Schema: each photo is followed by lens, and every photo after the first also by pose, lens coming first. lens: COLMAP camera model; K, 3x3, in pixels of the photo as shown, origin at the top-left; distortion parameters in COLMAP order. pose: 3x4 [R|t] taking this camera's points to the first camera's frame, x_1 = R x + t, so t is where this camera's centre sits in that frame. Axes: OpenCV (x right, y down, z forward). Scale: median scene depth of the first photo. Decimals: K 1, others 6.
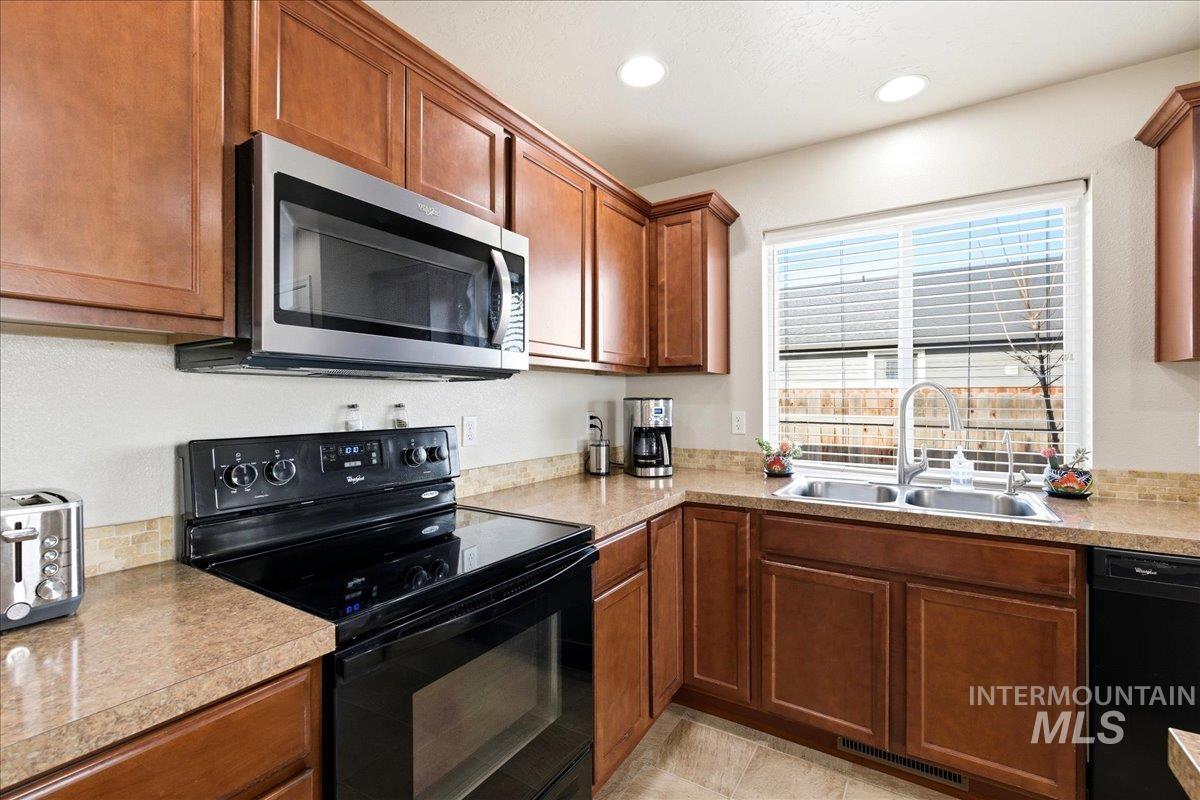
lens RADIAL K [[523.4, 0, 599.6], [0, 523.4, 400.7], [0, 0, 1]] dist [-0.004402, -0.000168]
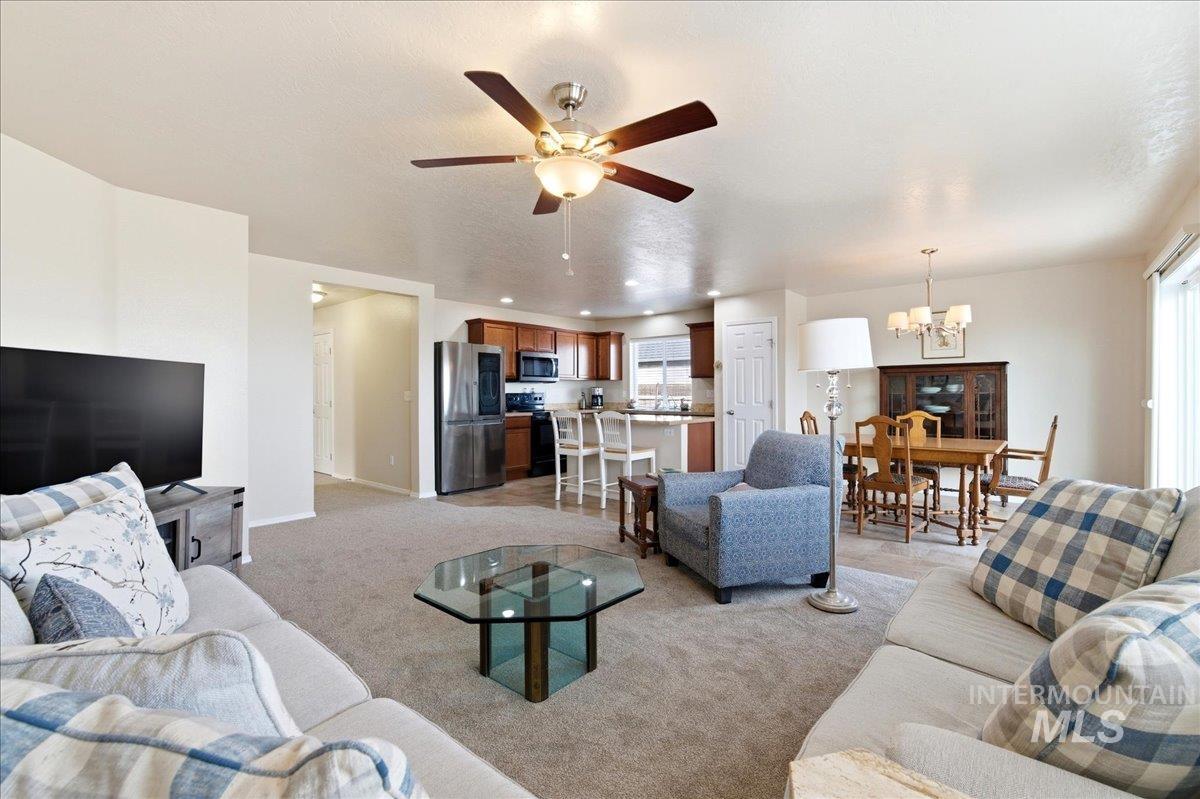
lens RADIAL K [[523.4, 0, 600.4], [0, 523.4, 396.1], [0, 0, 1]] dist [-0.004402, -0.000168]
pose [[0.990673, 0.000636, -0.136261, 0.779108], [-0.000199, 0.999995, 0.003221, 0.057729], [0.136262, -0.003164, 0.990668, -3.242419]]
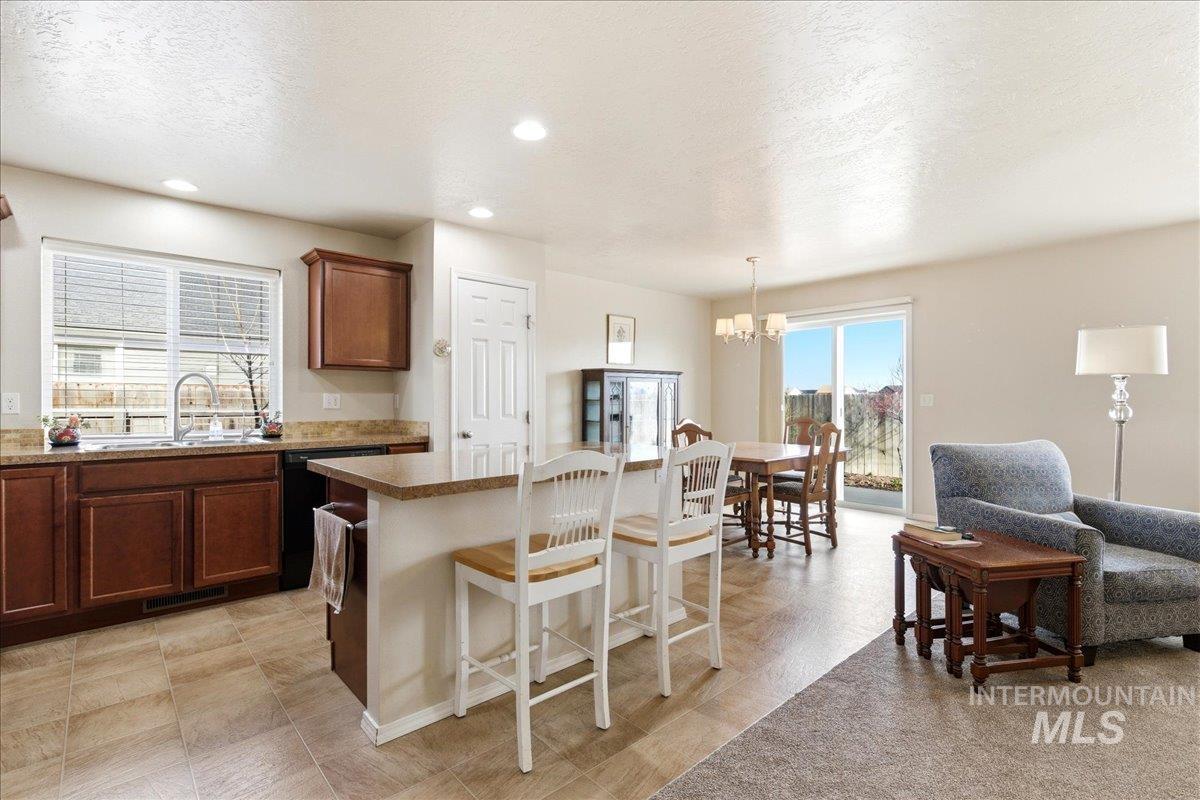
lens RADIAL K [[555.3, 0, 599.9], [0, 555.3, 402.8], [0, 0, 1]] dist [0.003277, -0.000163]
pose [[0.276707, -0.001540, 0.960953, -0.704265], [0.002061, 0.999997, 0.001009, 0.057239], [-0.960952, 0.001701, 0.276710, -0.695663]]
